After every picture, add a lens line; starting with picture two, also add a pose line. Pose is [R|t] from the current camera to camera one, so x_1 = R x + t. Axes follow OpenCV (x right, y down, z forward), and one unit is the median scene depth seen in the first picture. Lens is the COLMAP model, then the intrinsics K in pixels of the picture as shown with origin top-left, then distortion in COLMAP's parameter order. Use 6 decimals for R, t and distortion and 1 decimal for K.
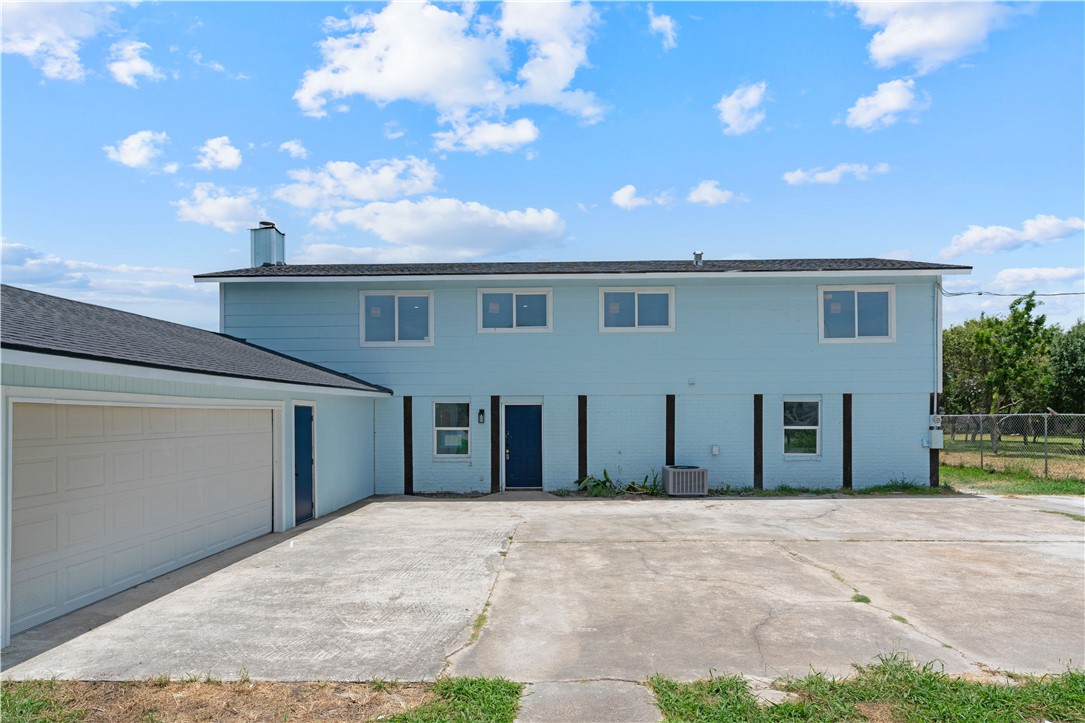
lens RADIAL K [[633.0, 0, 540.2], [0, 633.0, 402.7], [0, 0, 1]] dist [0.005627, 0.000423]
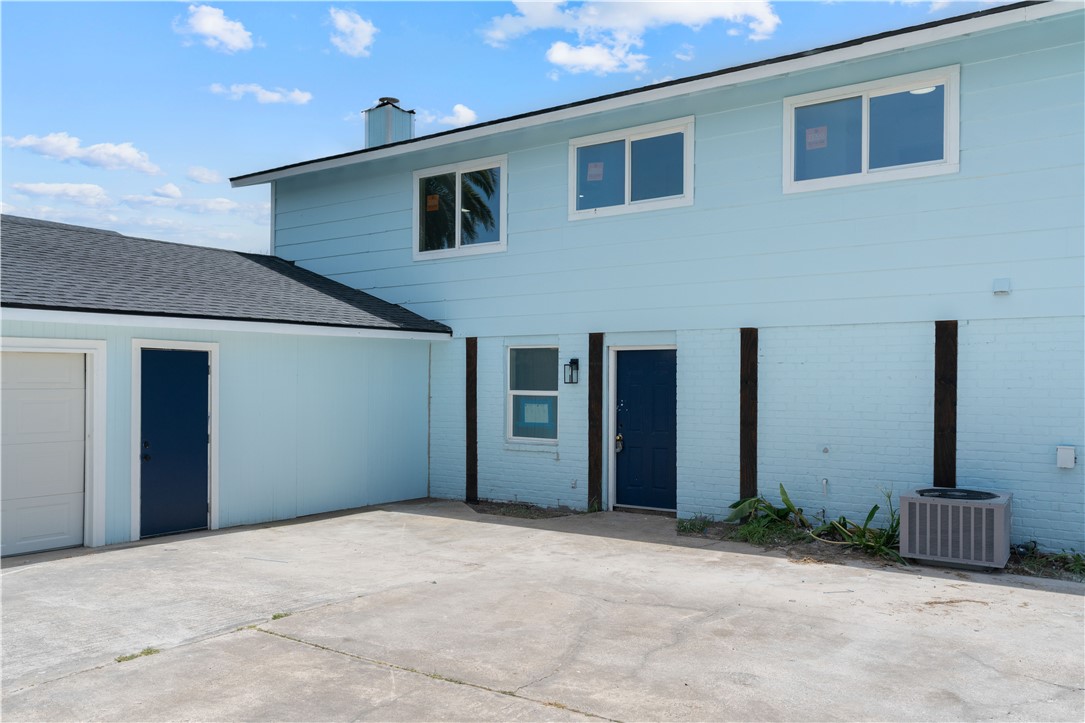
lens RADIAL K [[867.4, 0, 543.4], [0, 867.4, 365.0], [0, 0, 1]] dist [0.017601, -0.004633]
pose [[0.826042, -0.002502, -0.563603, 0.310452], [0.004140, 0.999990, 0.001628, 0.014709], [0.563594, -0.003678, 0.826044, 0.361801]]
